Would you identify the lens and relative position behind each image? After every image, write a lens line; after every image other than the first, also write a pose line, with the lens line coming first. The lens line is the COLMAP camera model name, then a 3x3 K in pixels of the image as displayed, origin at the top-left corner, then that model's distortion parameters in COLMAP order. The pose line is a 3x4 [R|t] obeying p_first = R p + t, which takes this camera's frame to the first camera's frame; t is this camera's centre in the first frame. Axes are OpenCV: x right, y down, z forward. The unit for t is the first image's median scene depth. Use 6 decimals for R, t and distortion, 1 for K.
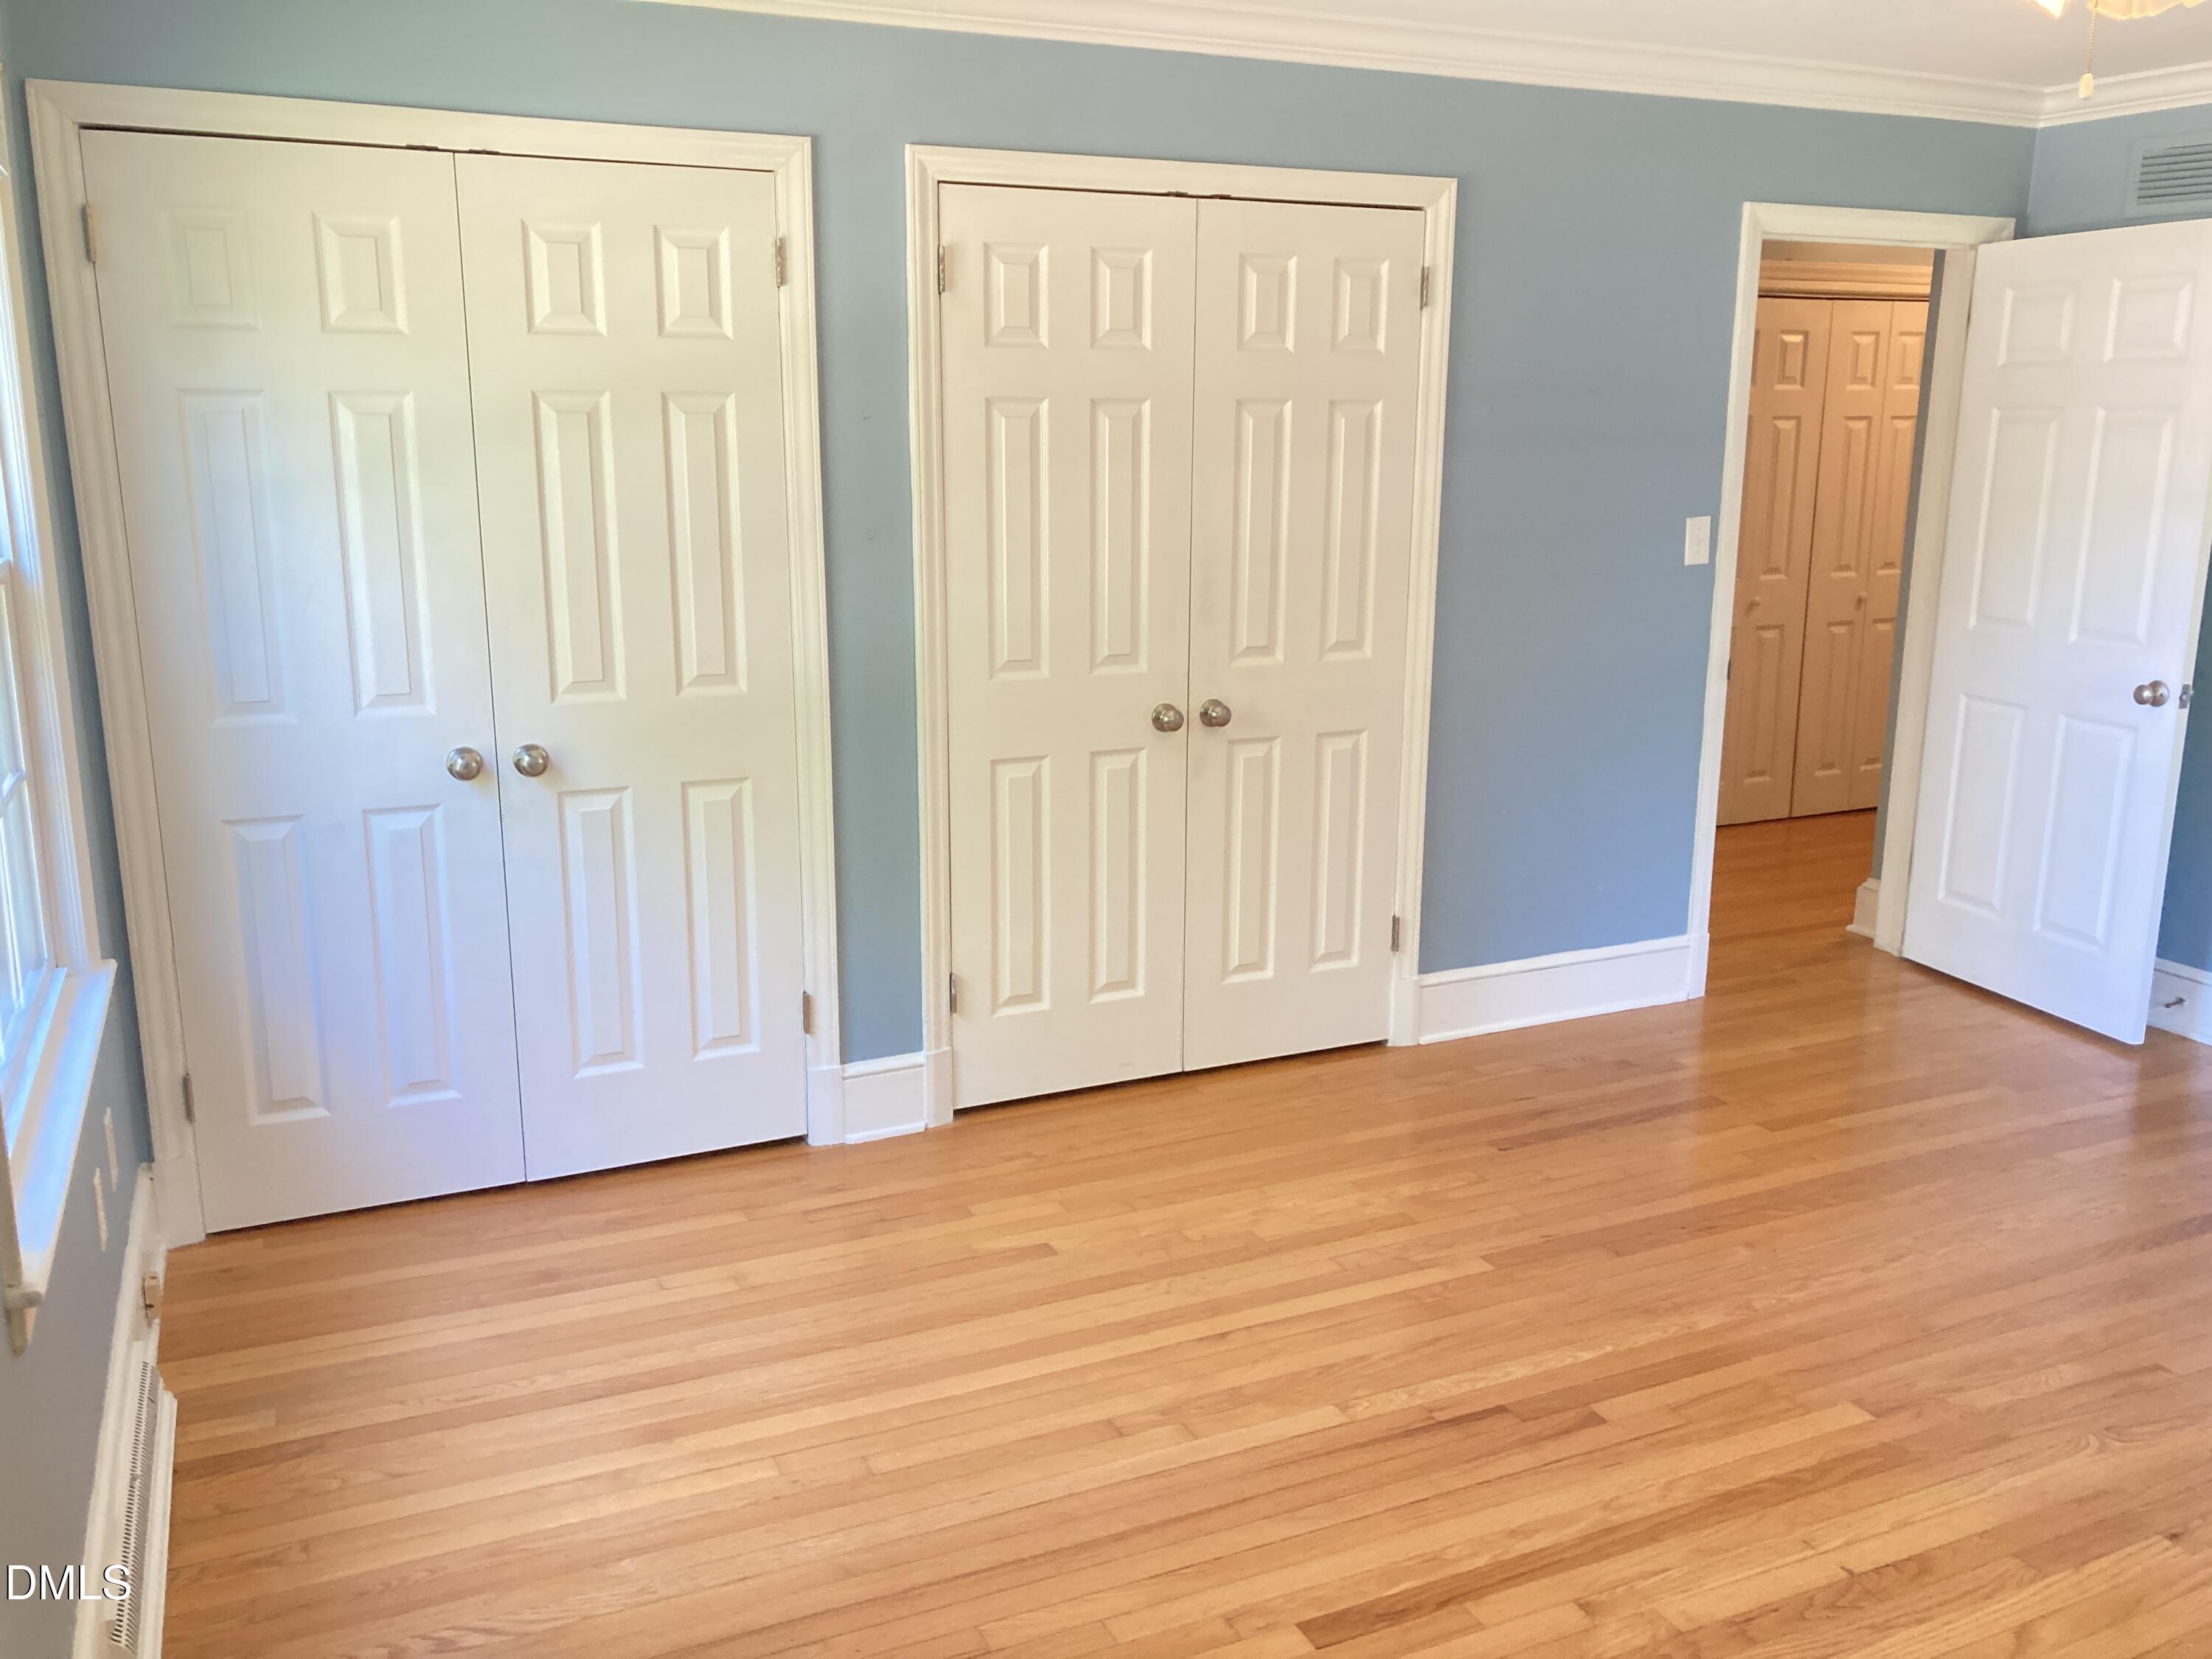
lens RADIAL K [[1801.2, 0, 1094.1], [0, 1801.2, 831.3], [0, 0, 1]] dist [0.006655, 0.001370]
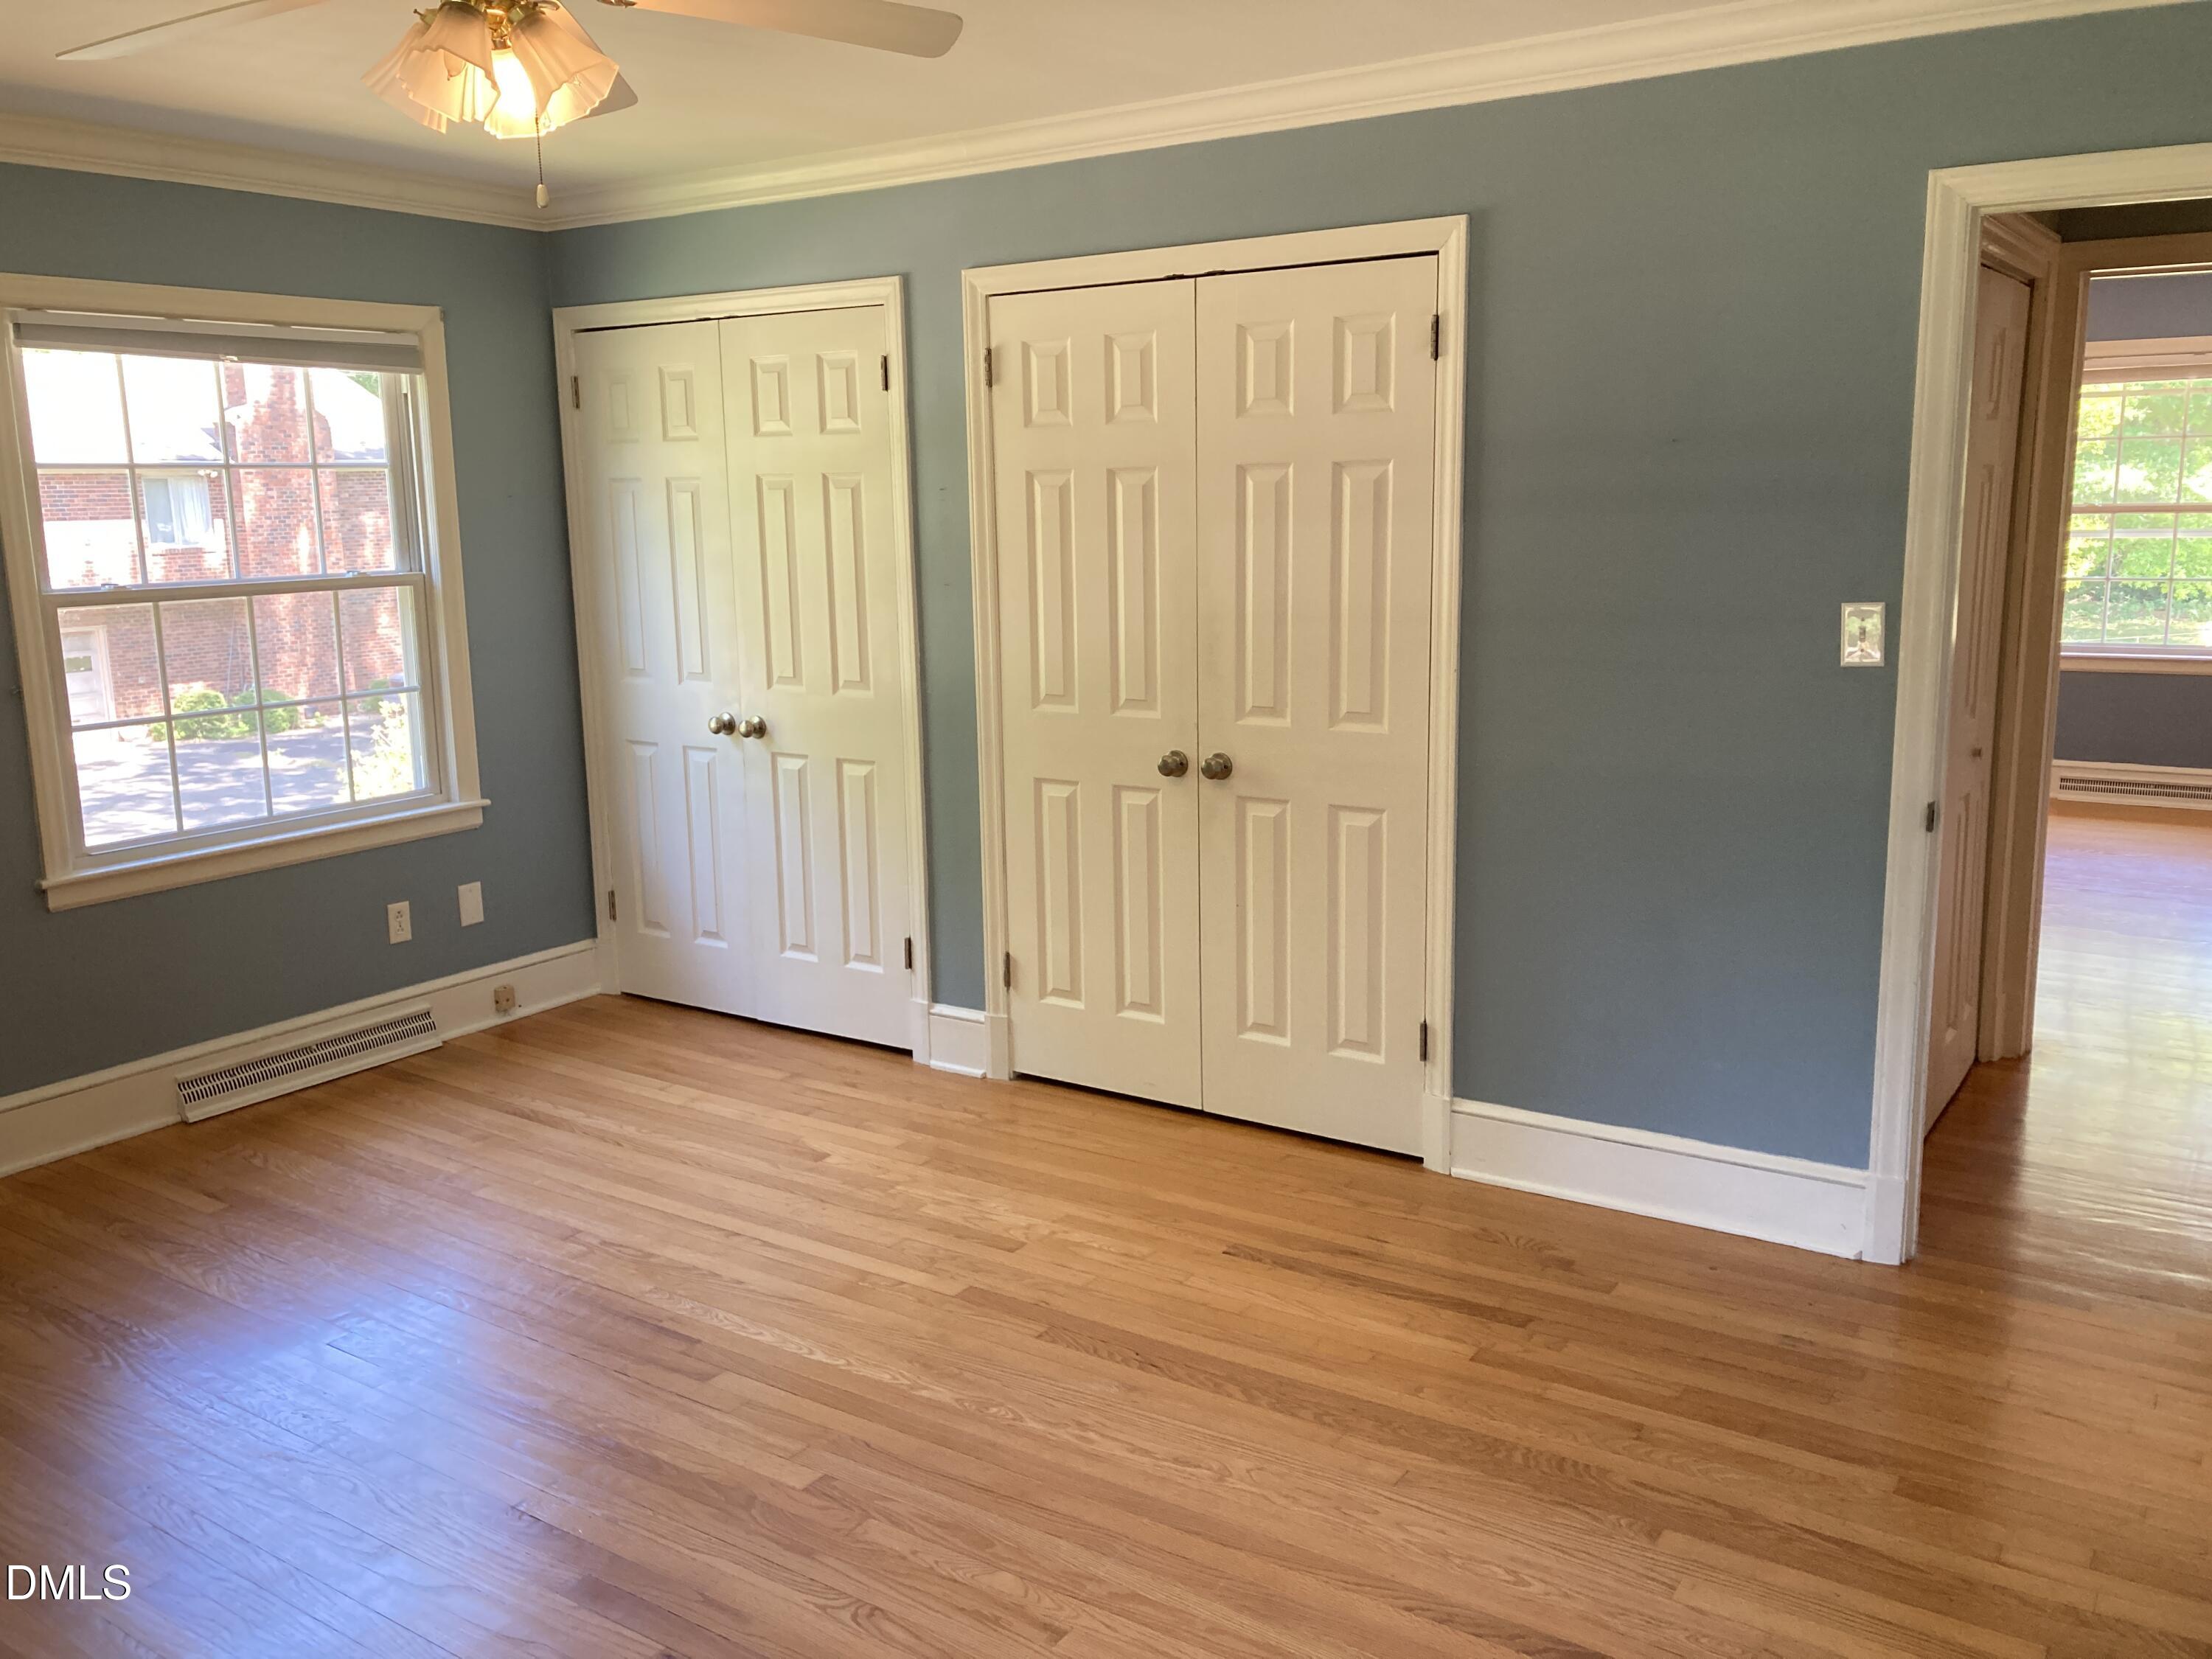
lens RADIAL K [[1814.4, 0, 1084.6], [0, 1814.4, 816.0], [0, 0, 1]] dist [0.009595, -0.004601]
pose [[0.513796, 0.143405, -0.845842, 1.016175], [-0.170100, 0.983385, 0.063399, -0.101263], [0.840880, 0.111303, 0.529653, 0.434529]]
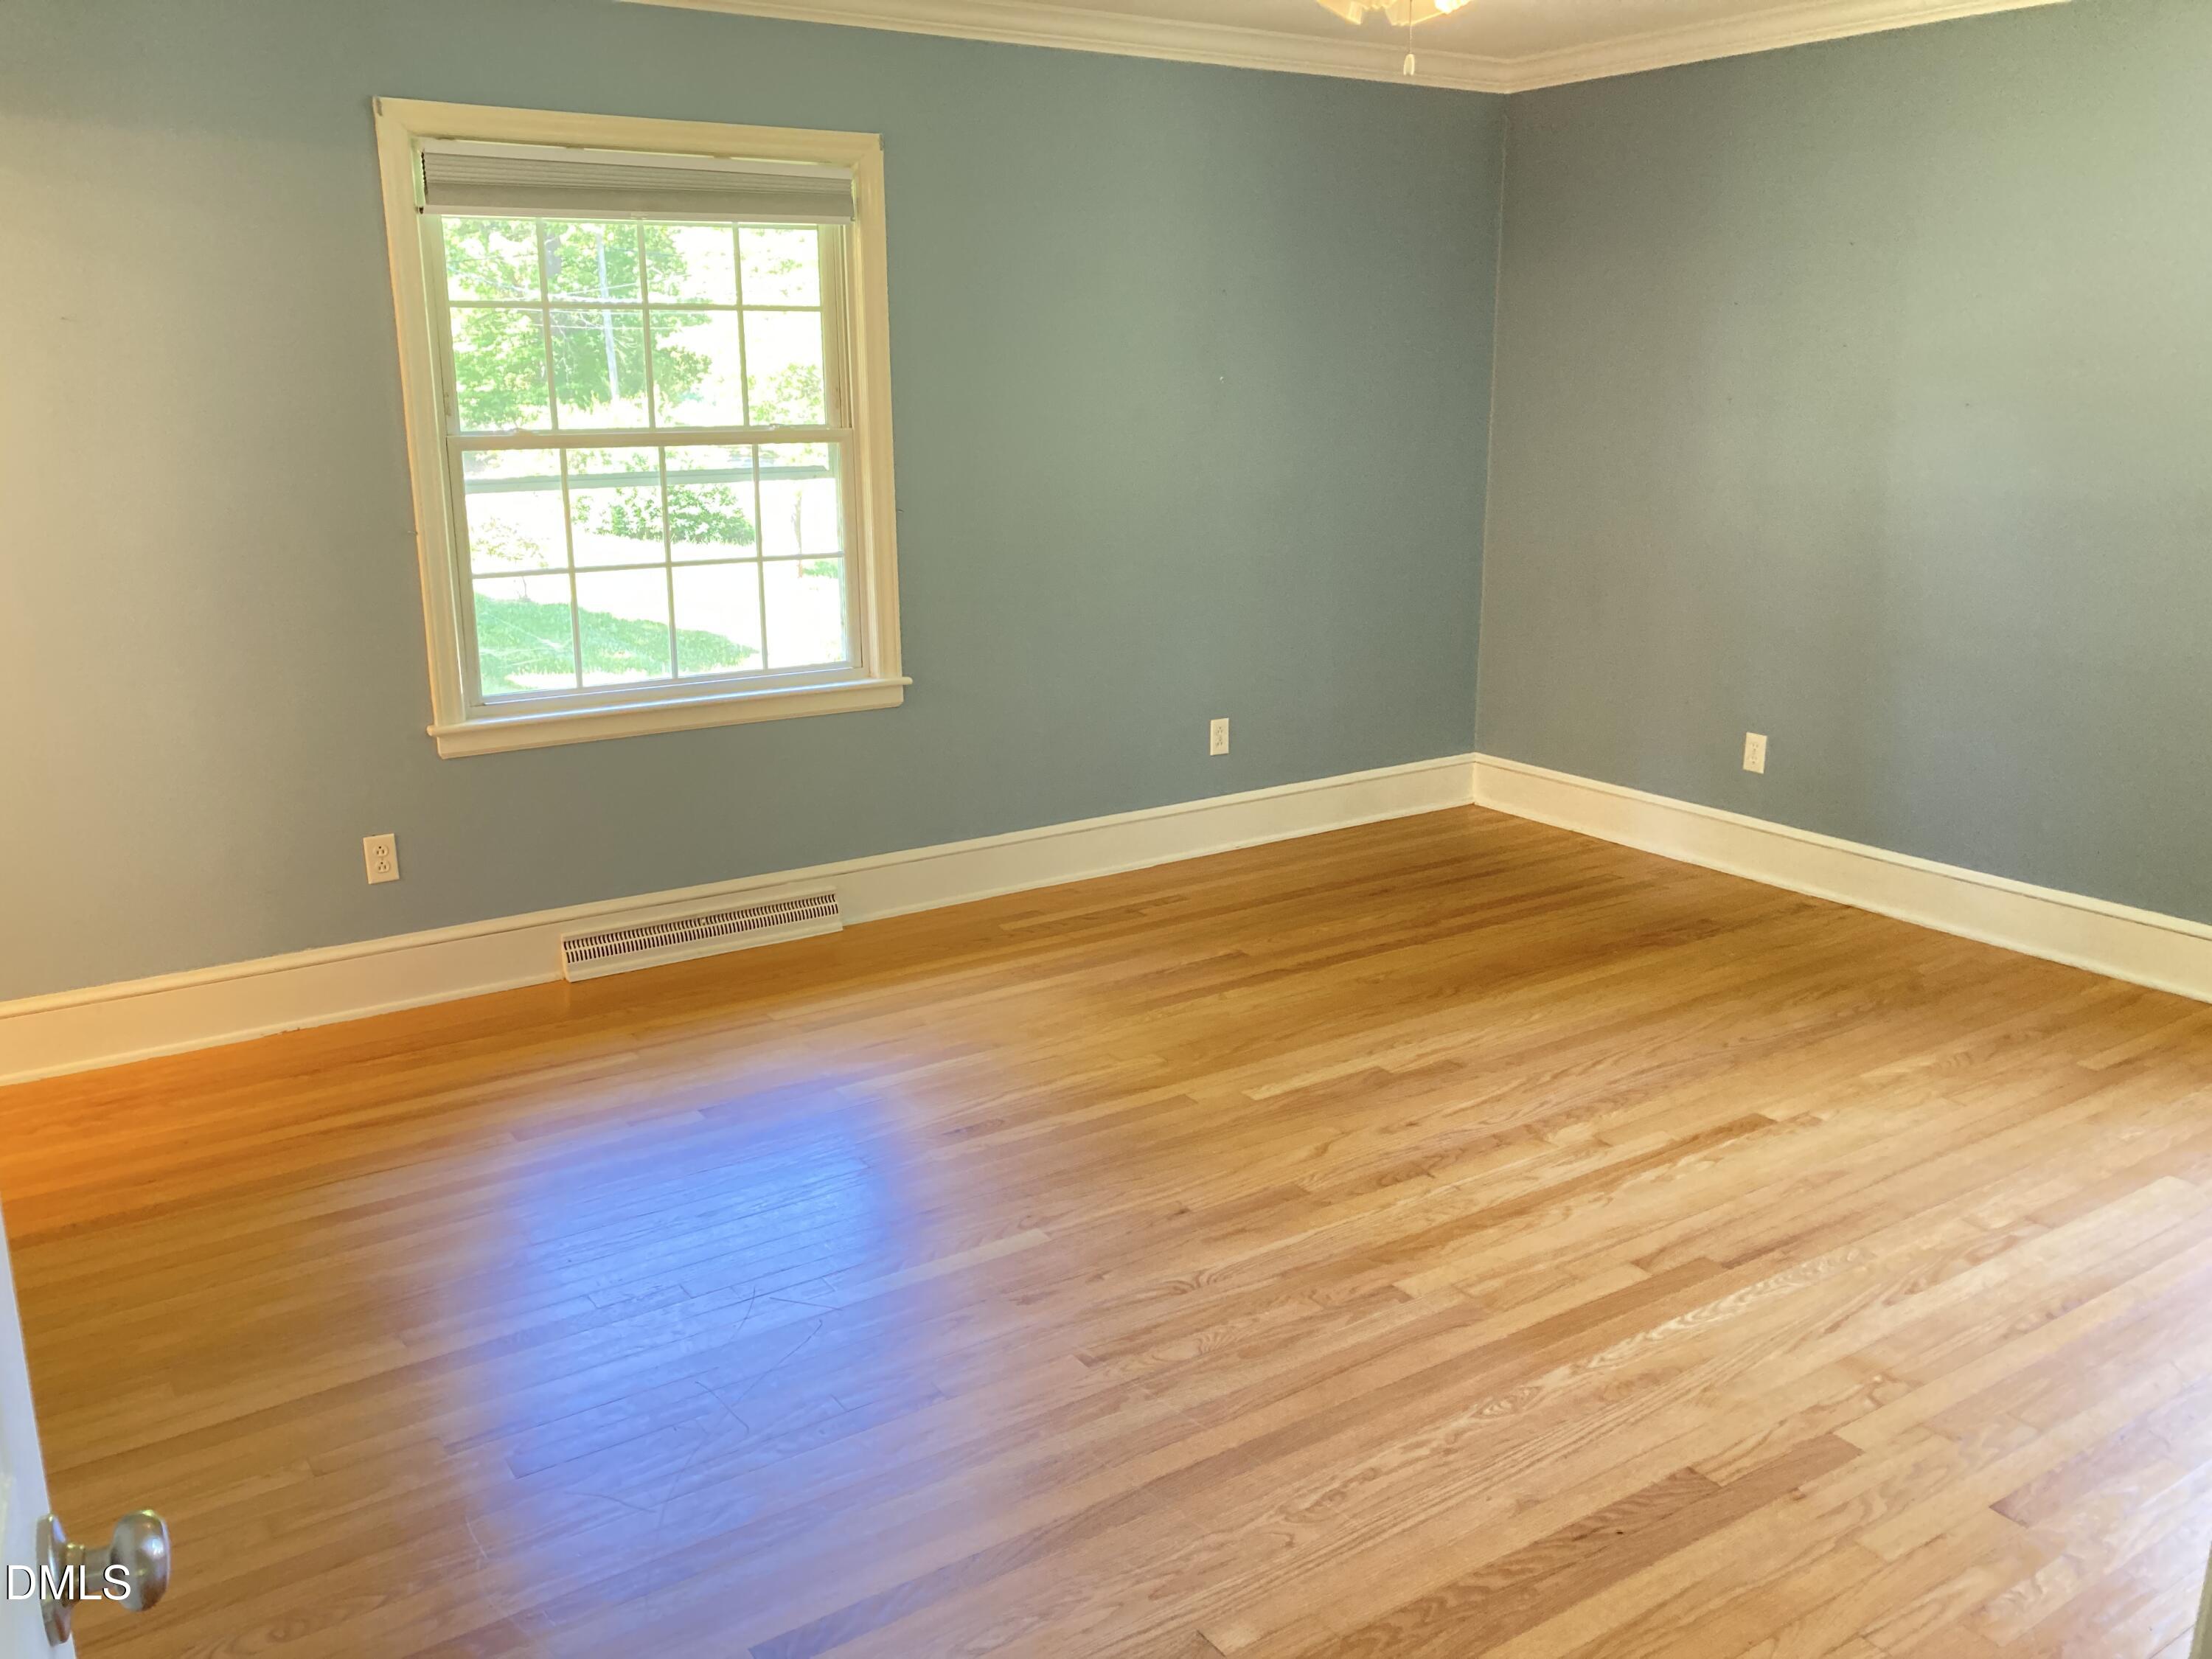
lens RADIAL K [[1814.4, 0, 1084.6], [0, 1814.4, 816.0], [0, 0, 1]] dist [0.009595, -0.004601]
pose [[-0.988258, 0.043744, -0.146398, 0.586487], [-0.027995, 0.890082, 0.454939, -0.309386], [0.150207, 0.453696, -0.878407, 1.385203]]
